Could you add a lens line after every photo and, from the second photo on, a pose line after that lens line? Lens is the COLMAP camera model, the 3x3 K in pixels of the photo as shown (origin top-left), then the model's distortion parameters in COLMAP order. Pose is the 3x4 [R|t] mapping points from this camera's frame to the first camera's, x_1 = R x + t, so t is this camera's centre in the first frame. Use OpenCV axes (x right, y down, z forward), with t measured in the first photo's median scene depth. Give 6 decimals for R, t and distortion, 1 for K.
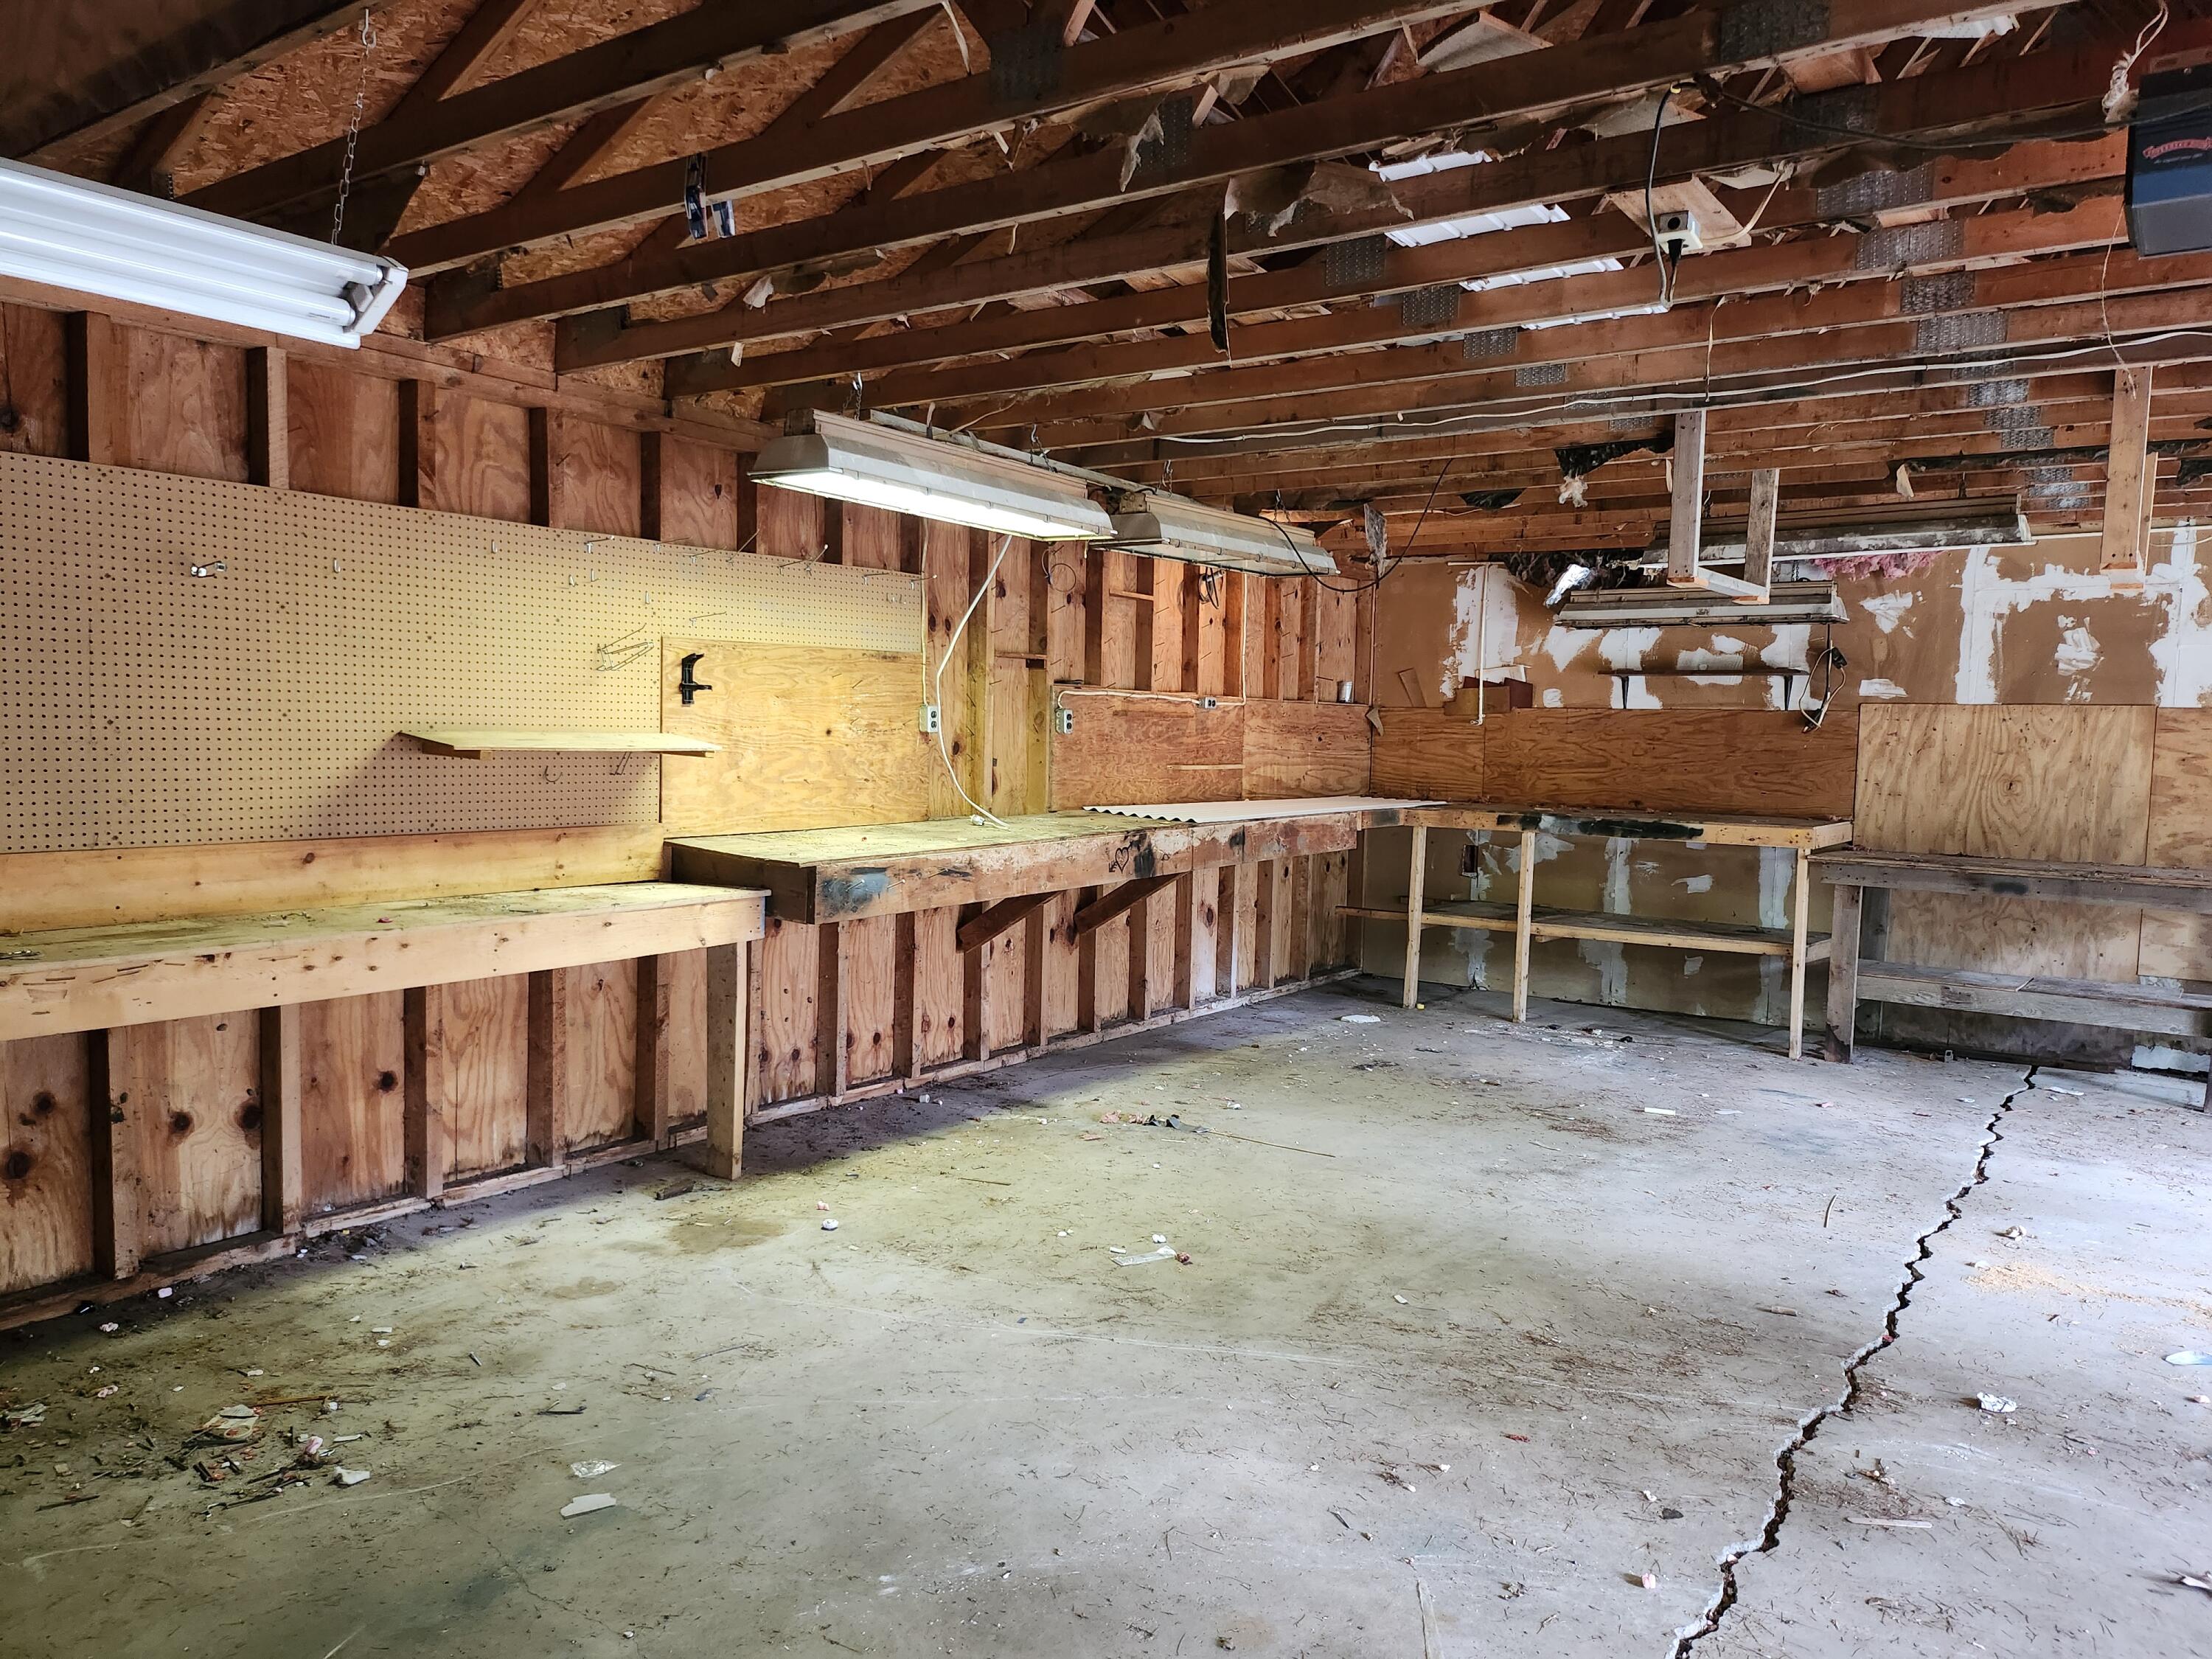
lens RADIAL K [[1564.9, 0, 1121.9], [0, 1564.9, 848.0], [0, 0, 1]] dist [0.059381, -0.057271]
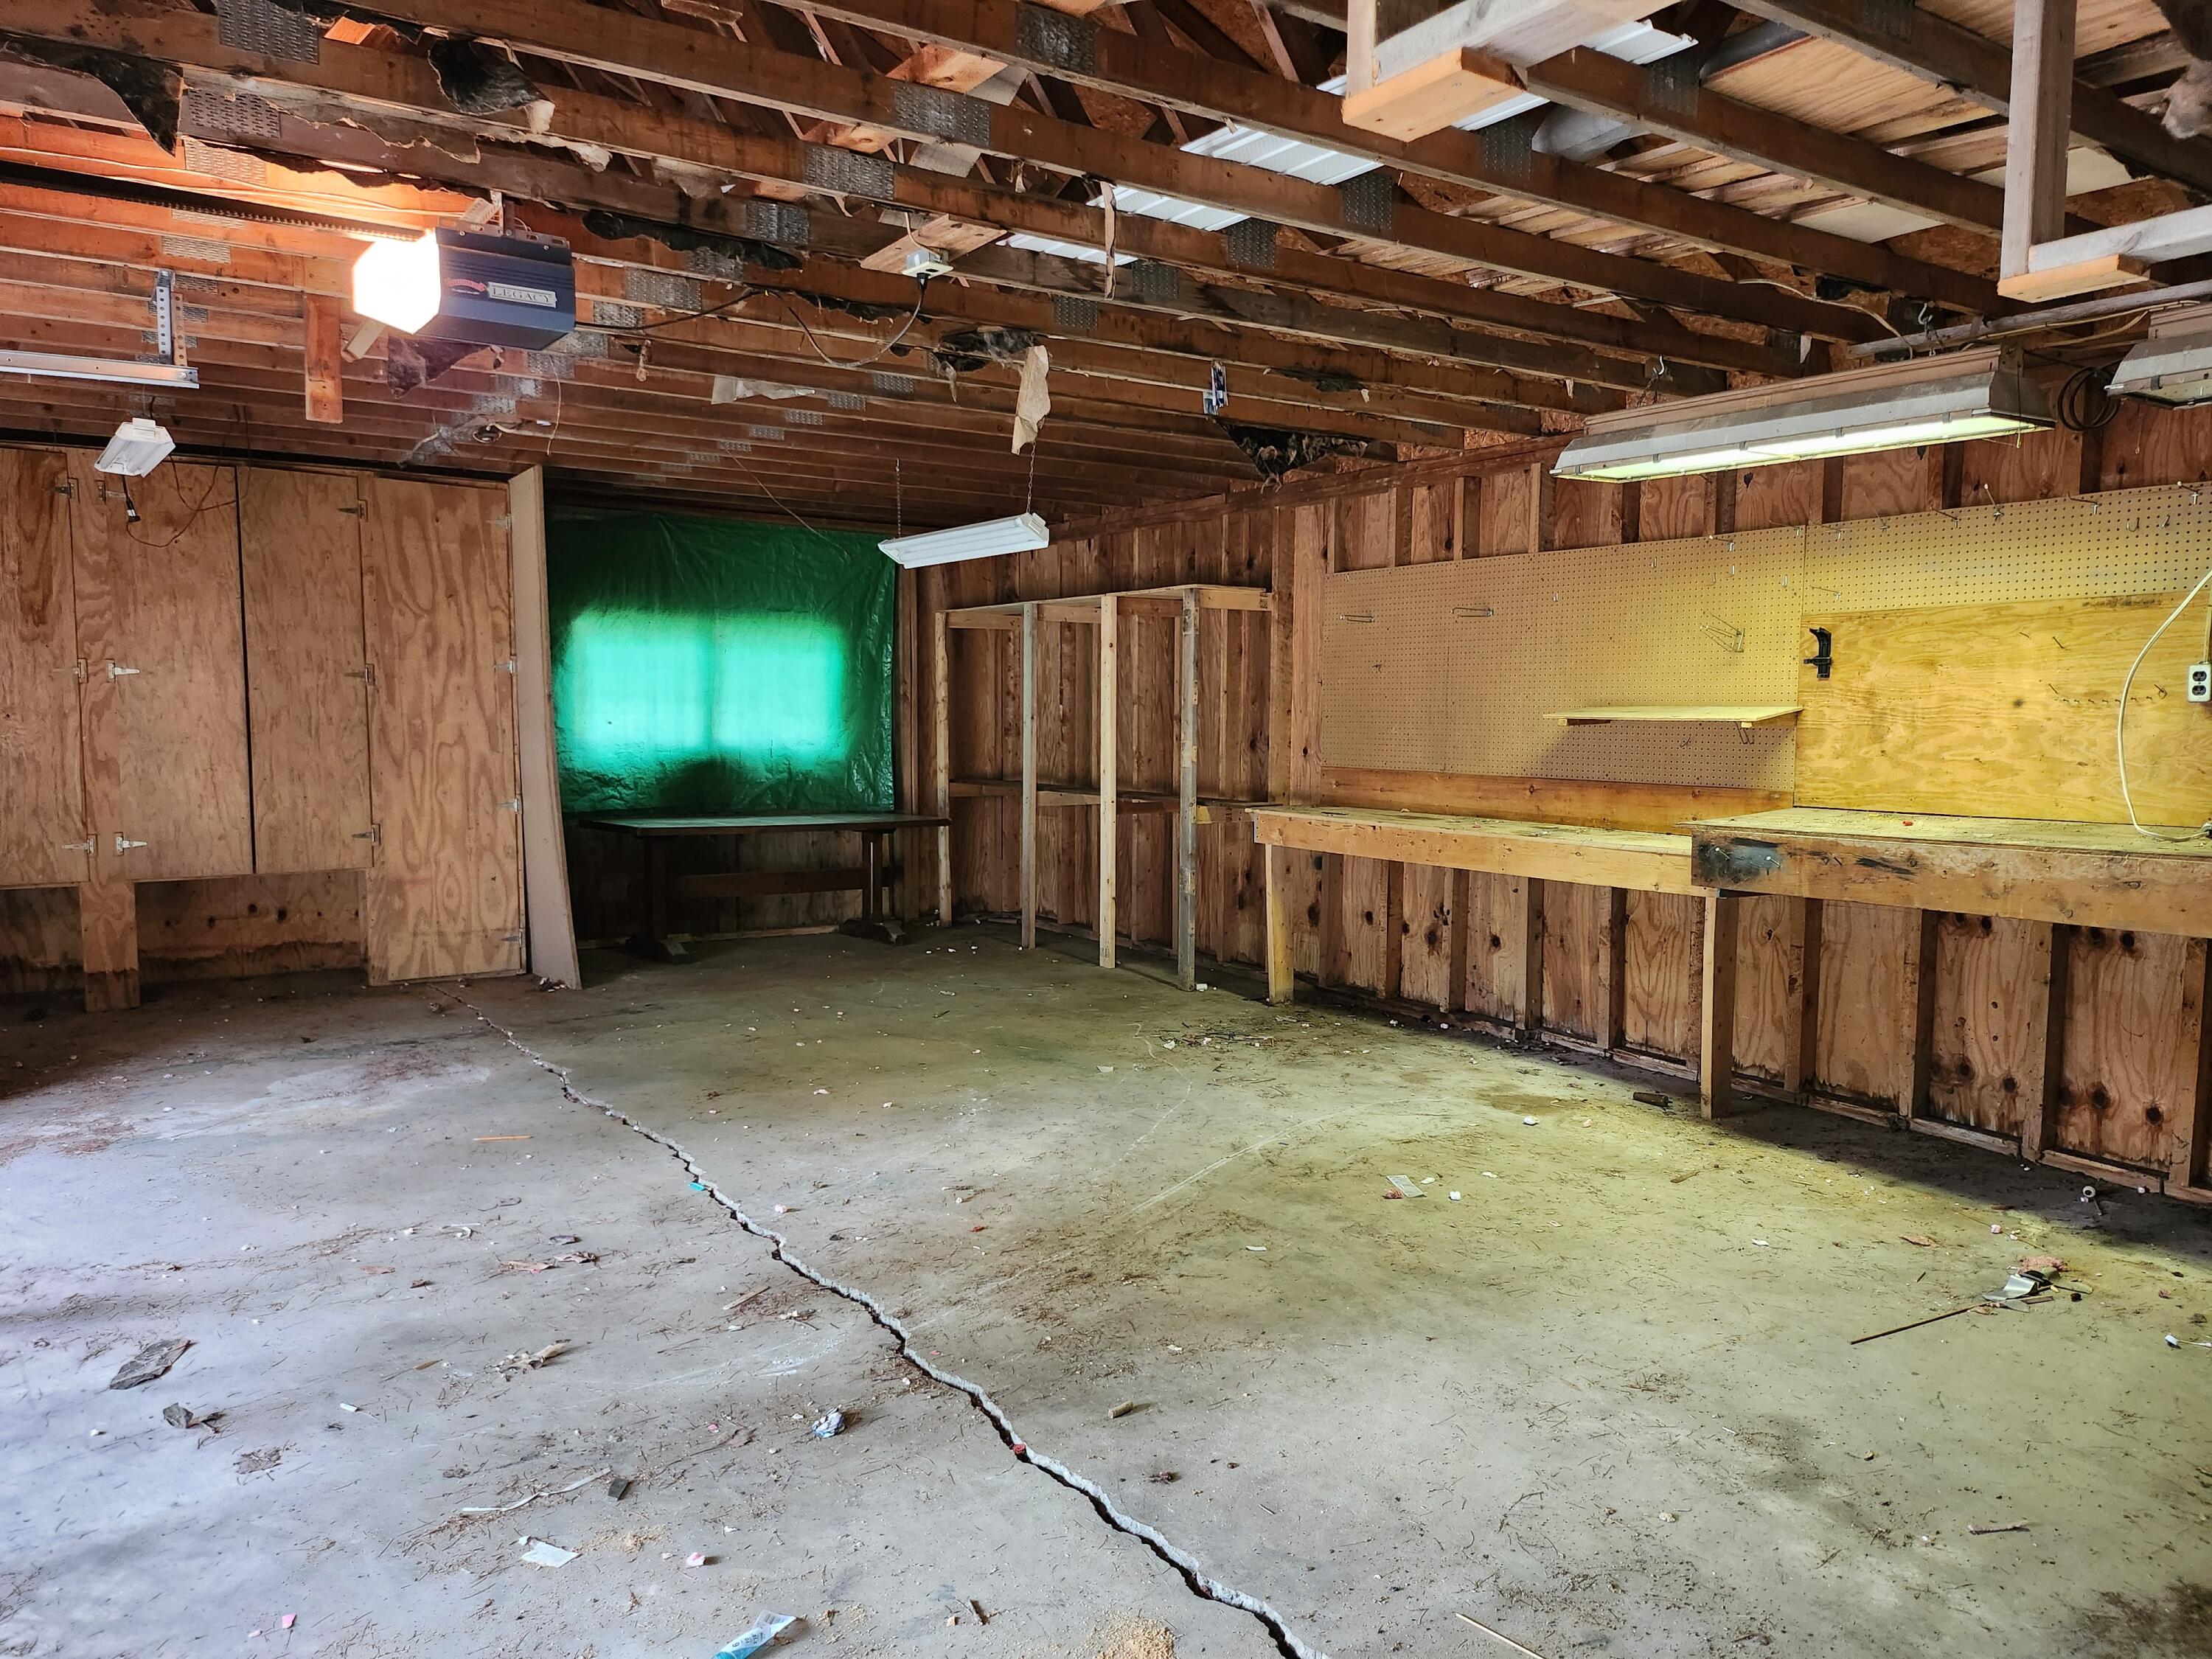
lens RADIAL K [[1540.8, 0, 1097.1], [0, 1540.8, 856.8], [0, 0, 1]] dist [0.058989, -0.051829]
pose [[-0.372588, 0.067576, -0.925533, 0.615828], [-0.087848, 0.990298, 0.107669, -0.031381], [0.923830, 0.121422, -0.363036, 0.685404]]
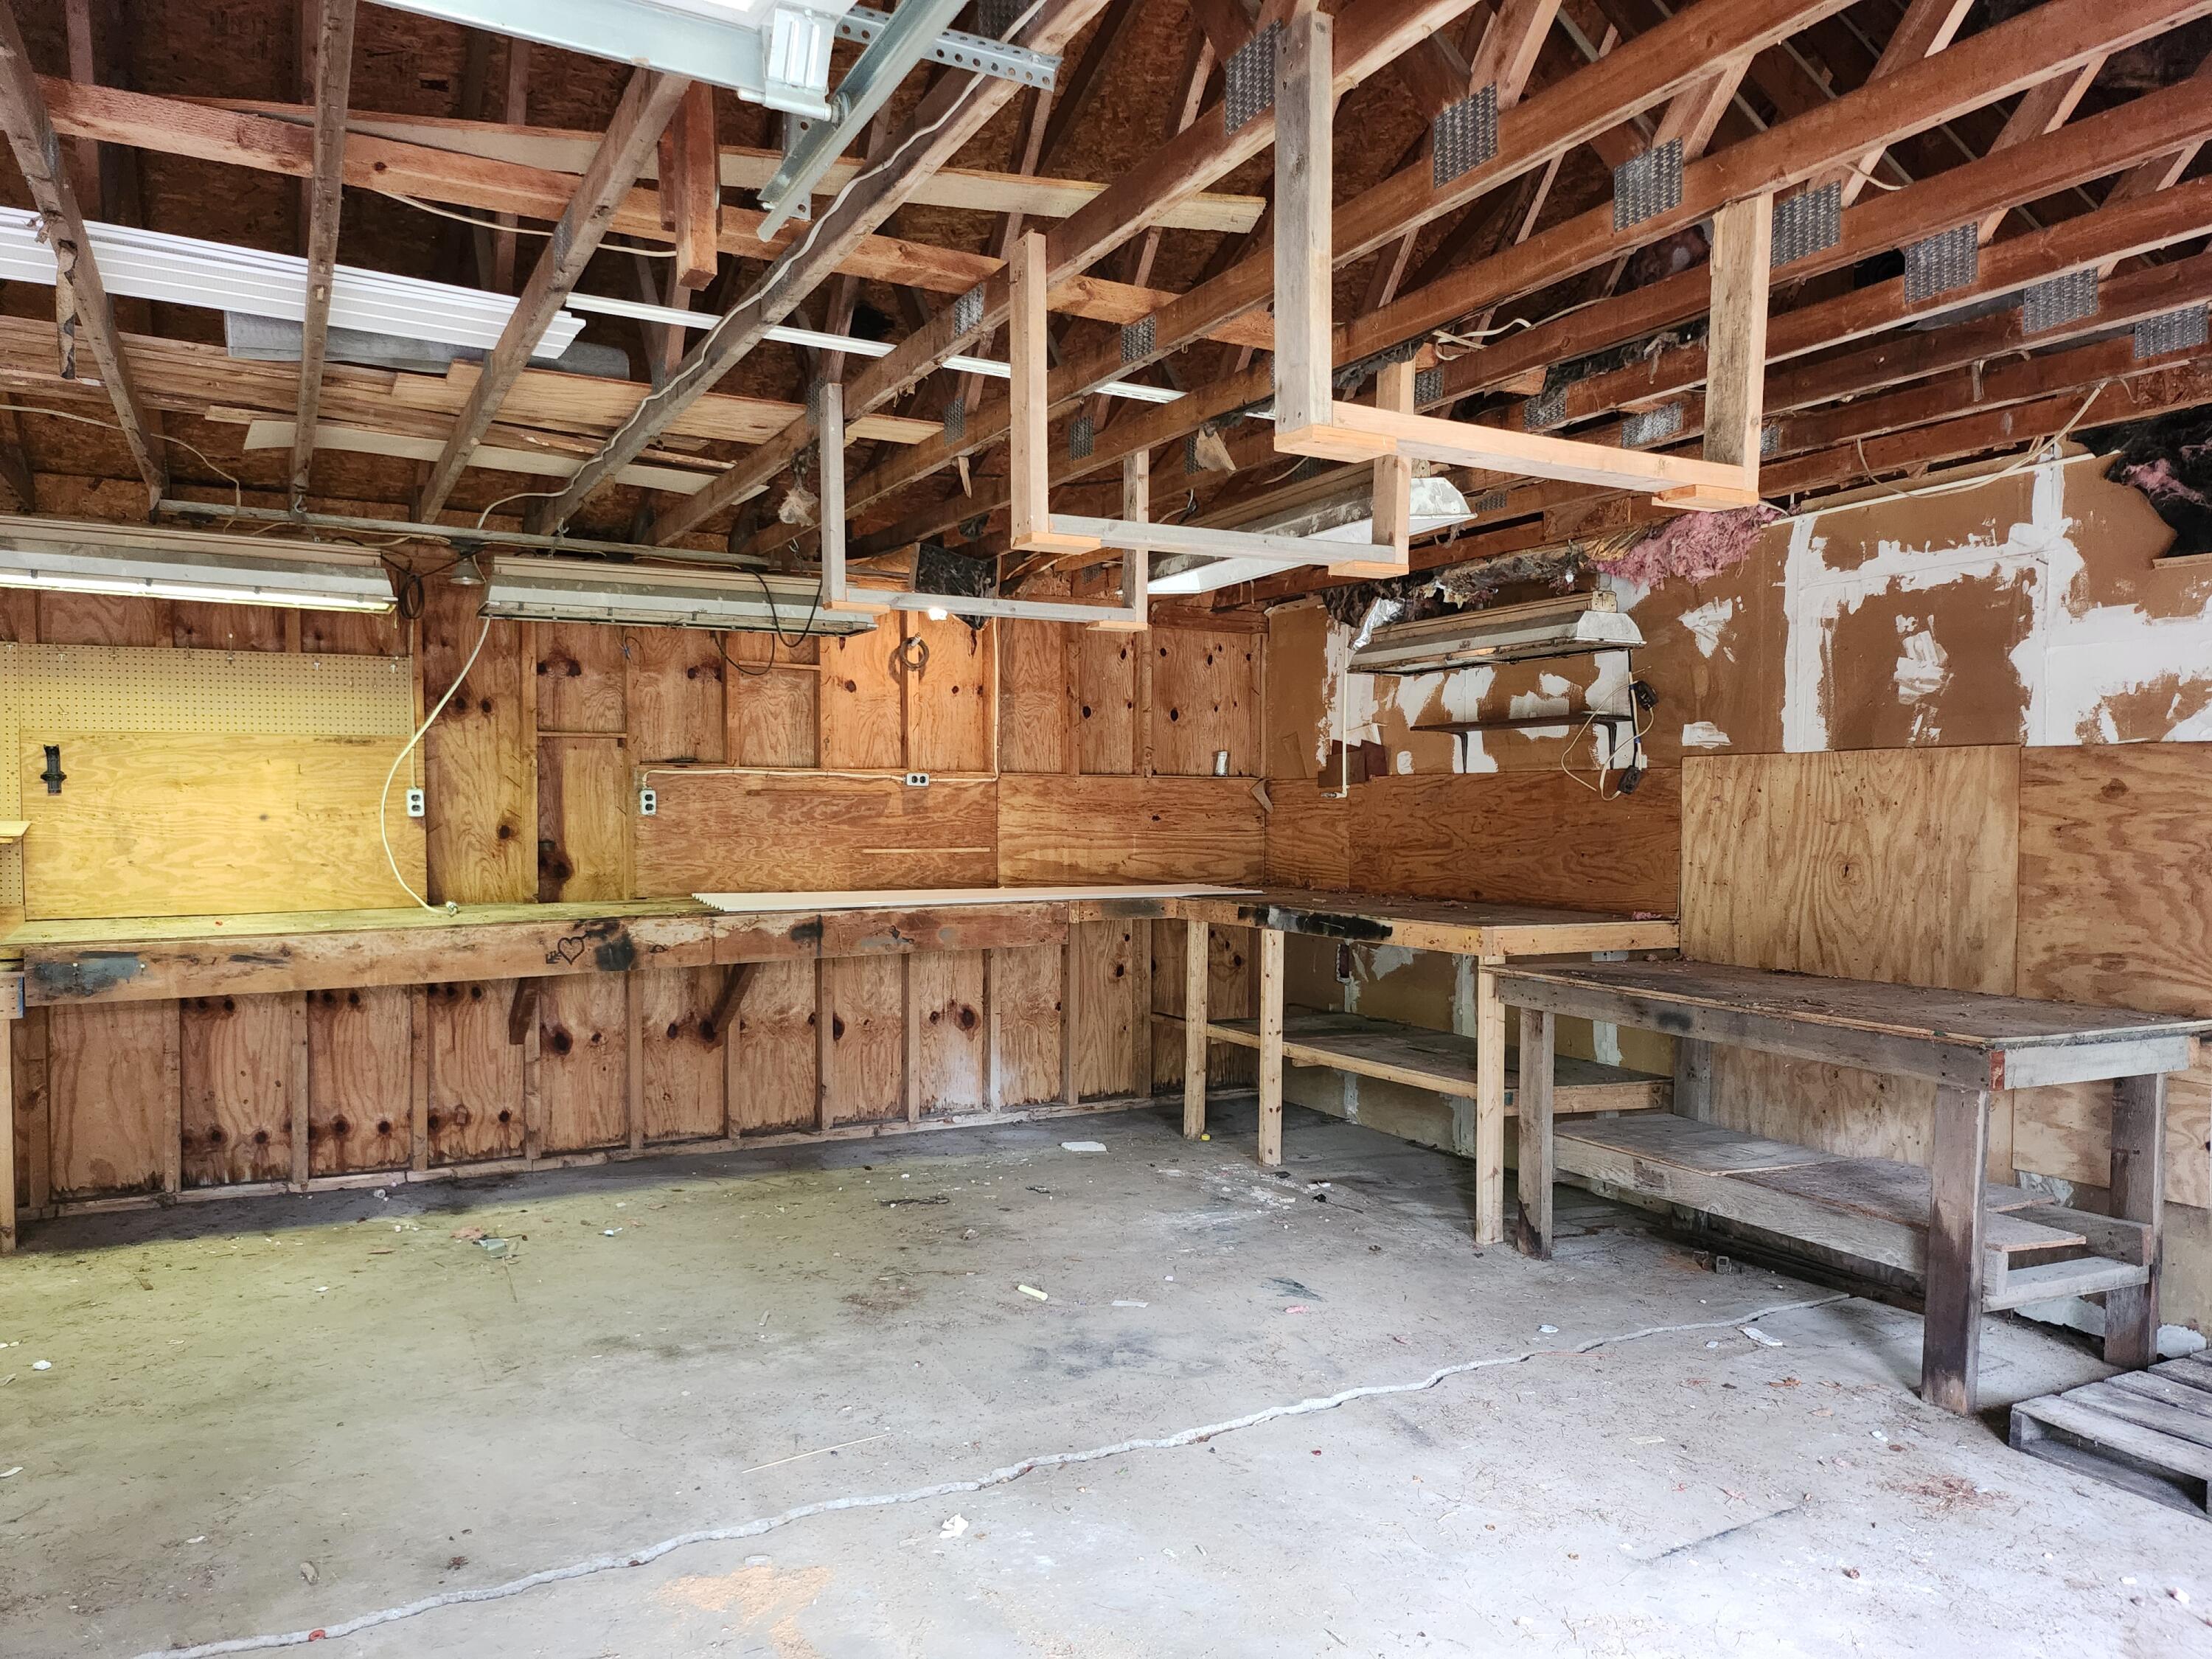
lens RADIAL K [[1564.9, 0, 1121.9], [0, 1564.9, 848.0], [0, 0, 1]] dist [0.059381, -0.057271]
pose [[0.893667, -0.008376, -0.448652, 0.608820], [-0.018101, 0.998339, -0.054693, -0.006697], [0.448365, 0.056998, 0.892031, 0.270861]]
